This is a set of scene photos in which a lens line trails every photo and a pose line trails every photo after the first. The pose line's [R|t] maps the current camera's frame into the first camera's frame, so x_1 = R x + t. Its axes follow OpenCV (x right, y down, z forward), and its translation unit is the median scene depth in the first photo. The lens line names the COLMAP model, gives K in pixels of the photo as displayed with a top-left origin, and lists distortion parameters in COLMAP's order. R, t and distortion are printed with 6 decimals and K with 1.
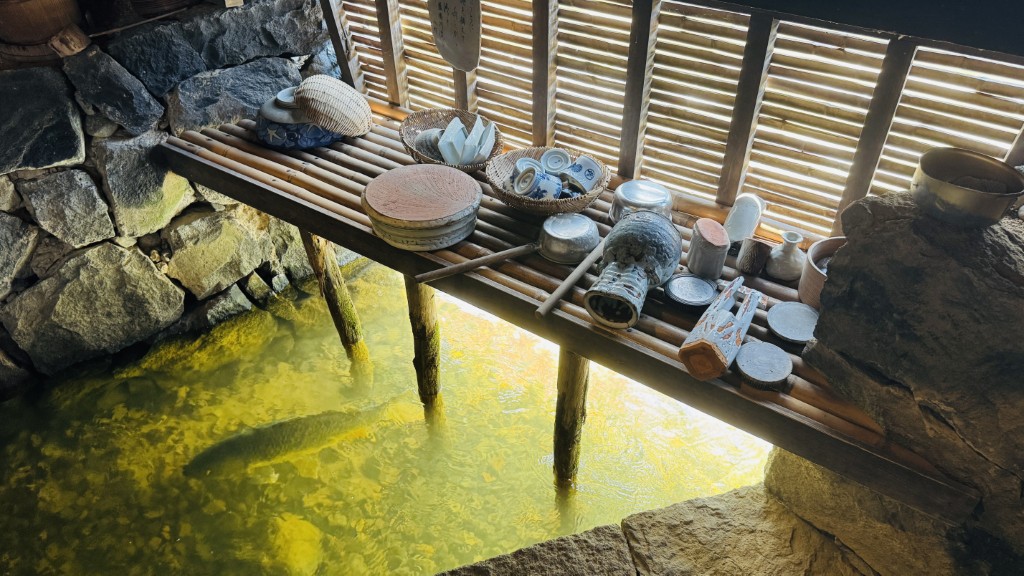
lens RADIAL K [[745.3, 0, 512.0], [0, 745.3, 288.0], [0, 0, 1]] dist [0.020724, -0.002622]
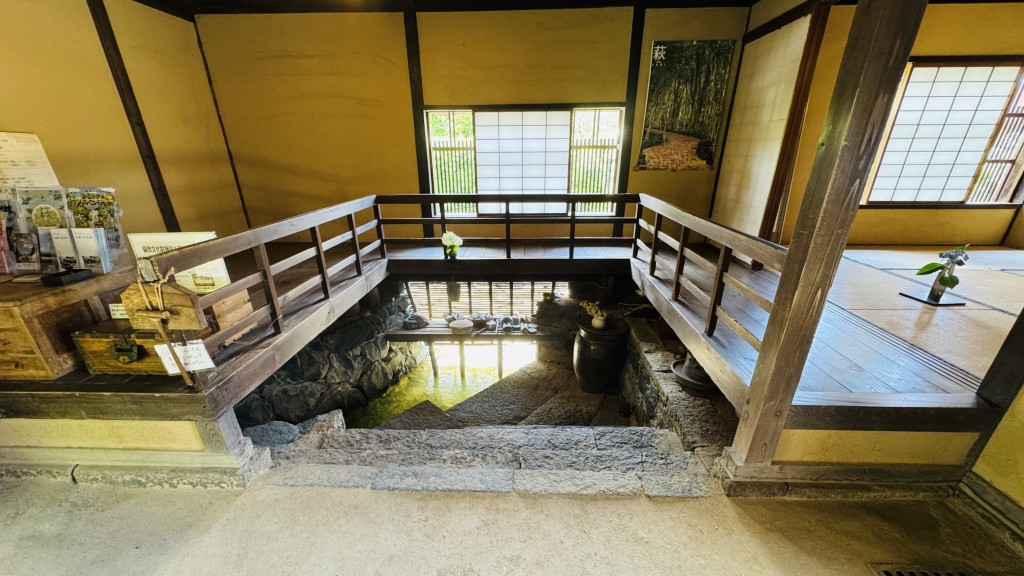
lens RADIAL K [[412.0, 0, 514.9], [0, 412.0, 343.4], [0, 0, 1]] dist [-0.000013, -0.000003]
pose [[0.831546, -0.222208, 0.509073, -1.245046], [0.344450, 0.925283, -0.158761, 0.551795], [-0.435759, 0.307368, 0.845955, -1.457258]]
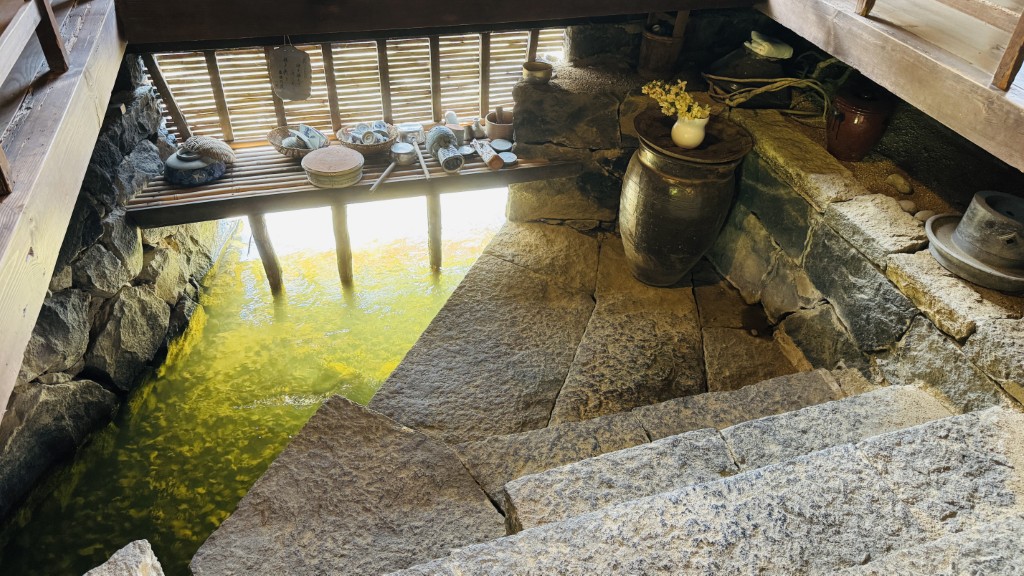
lens RADIAL K [[724.9, 0, 512.0], [0, 724.9, 288.0], [0, 0, 1]] dist [0.127283, -0.172153]
pose [[0.619184, -0.453963, 0.640725, -1.209959], [0.460562, 0.870821, 0.171911, 0.051410], [-0.635998, 0.188649, 0.748276, -0.695587]]
